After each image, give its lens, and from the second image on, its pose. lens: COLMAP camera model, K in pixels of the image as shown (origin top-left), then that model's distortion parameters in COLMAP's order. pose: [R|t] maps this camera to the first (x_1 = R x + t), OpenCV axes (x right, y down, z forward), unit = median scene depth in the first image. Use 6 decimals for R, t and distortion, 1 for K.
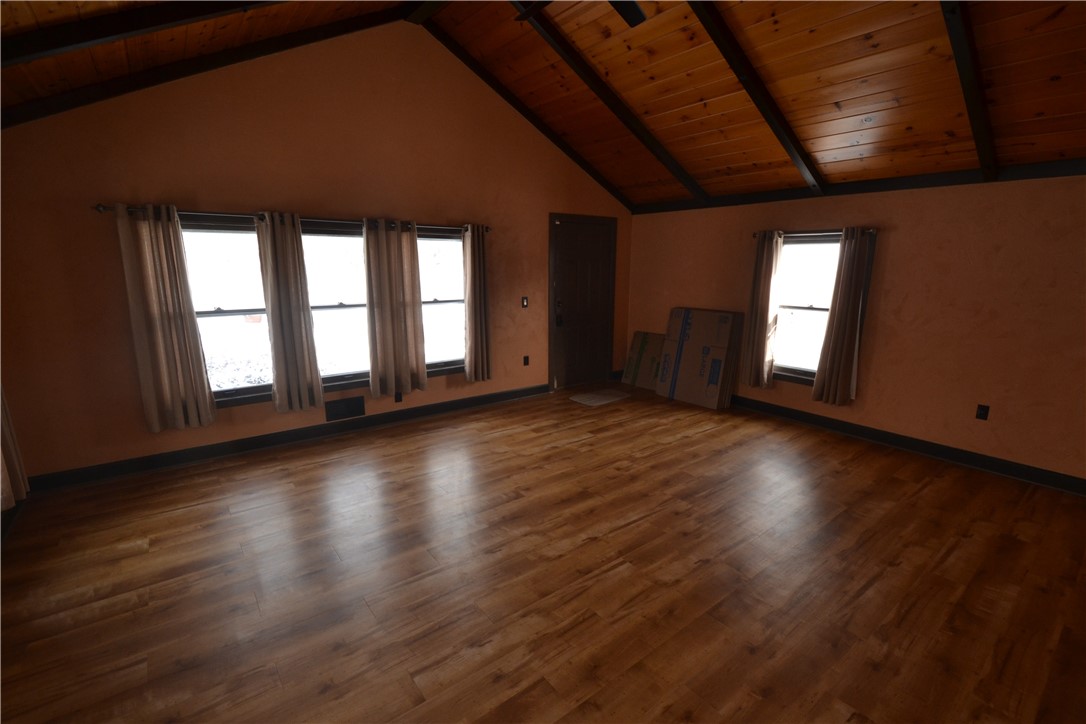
lens RADIAL K [[484.8, 0, 546.3], [0, 484.8, 360.8], [0, 0, 1]] dist [0.004460, -0.009644]
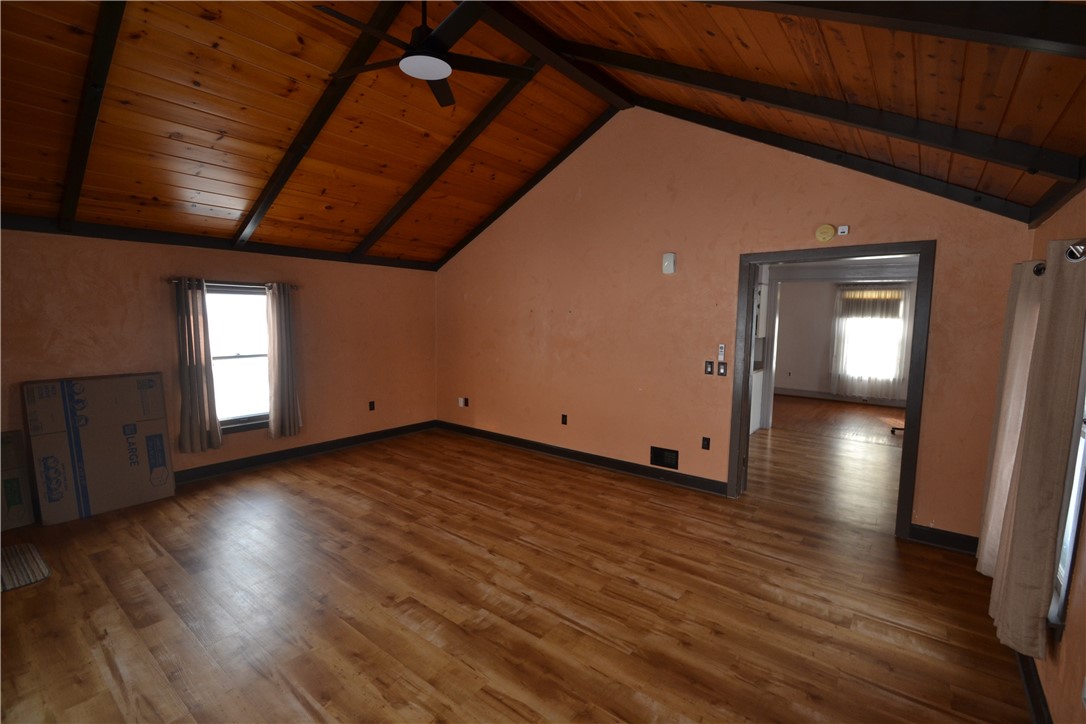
lens RADIAL K [[484.8, 0, 545.3], [0, 484.8, 365.9], [0, 0, 1]] dist [0.004460, -0.009644]
pose [[-0.244038, -0.114048, 0.963036, -0.866837], [0.177807, 0.970964, 0.160044, -0.199947], [-0.953326, 0.210292, -0.216674, 0.883676]]
